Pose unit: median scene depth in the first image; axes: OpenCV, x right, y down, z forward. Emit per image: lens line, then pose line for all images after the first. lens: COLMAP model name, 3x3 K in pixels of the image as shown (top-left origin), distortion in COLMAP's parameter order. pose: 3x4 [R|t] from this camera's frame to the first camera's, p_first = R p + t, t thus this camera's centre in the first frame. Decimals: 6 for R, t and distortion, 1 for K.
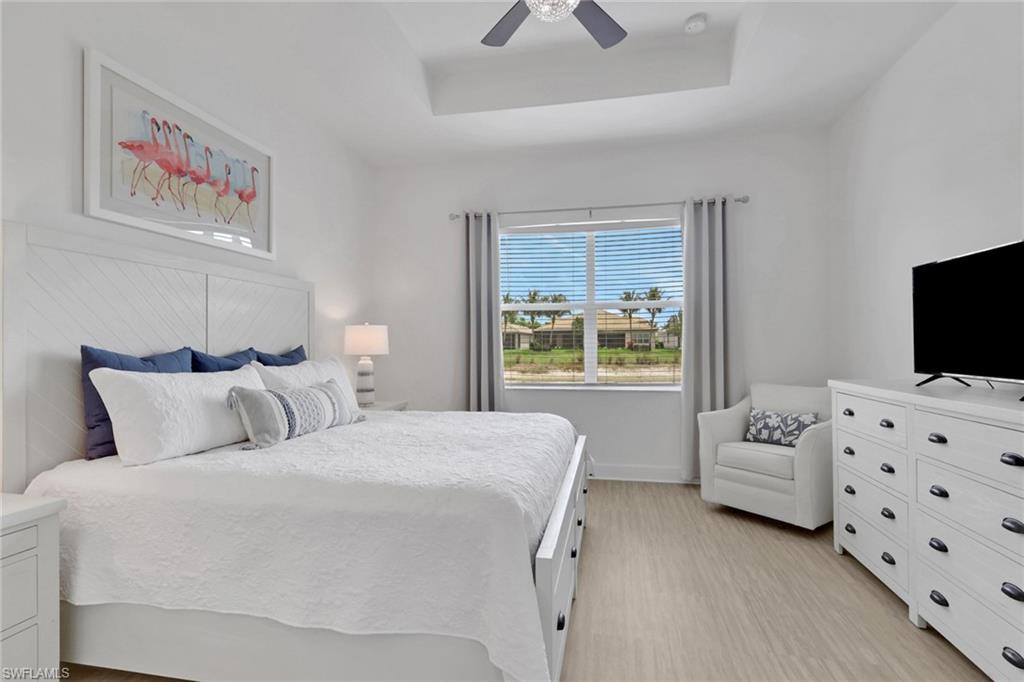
lens RADIAL K [[482.9, 0, 514.4], [0, 482.9, 344.4], [0, 0, 1]] dist [-0.004855, -0.000006]
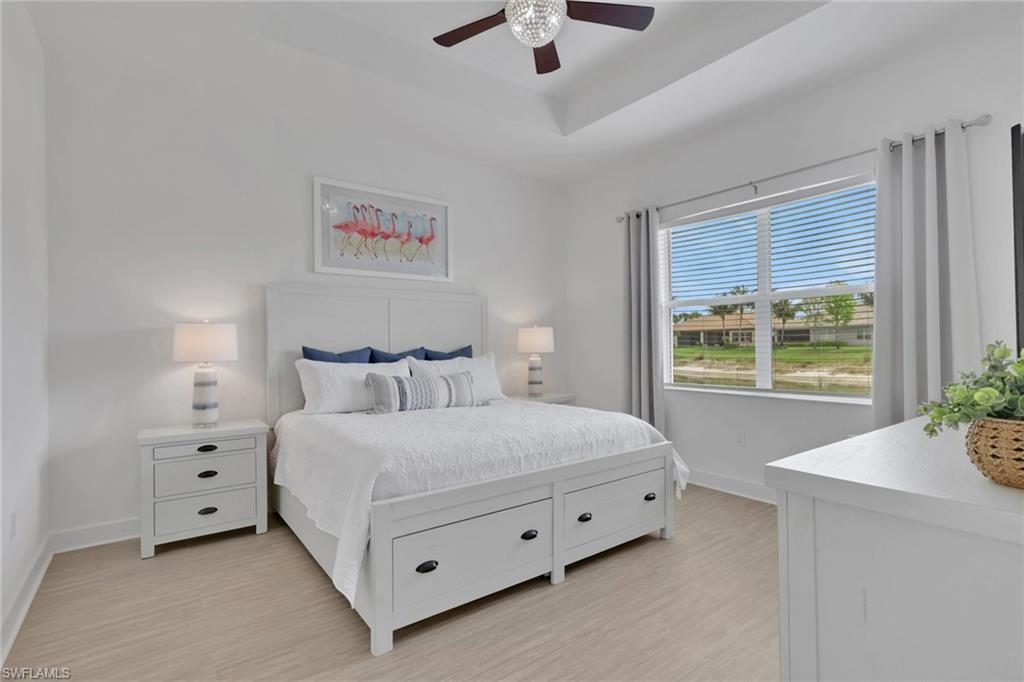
lens RADIAL K [[482.9, 0, 514.9], [0, 482.9, 340.9], [0, 0, 1]] dist [-0.004855, -0.000006]
pose [[0.746624, -0.007402, -0.665205, 0.616253], [0.007147, 0.999970, -0.003105, -0.004895], [0.665208, -0.002436, 0.746654, 0.124264]]
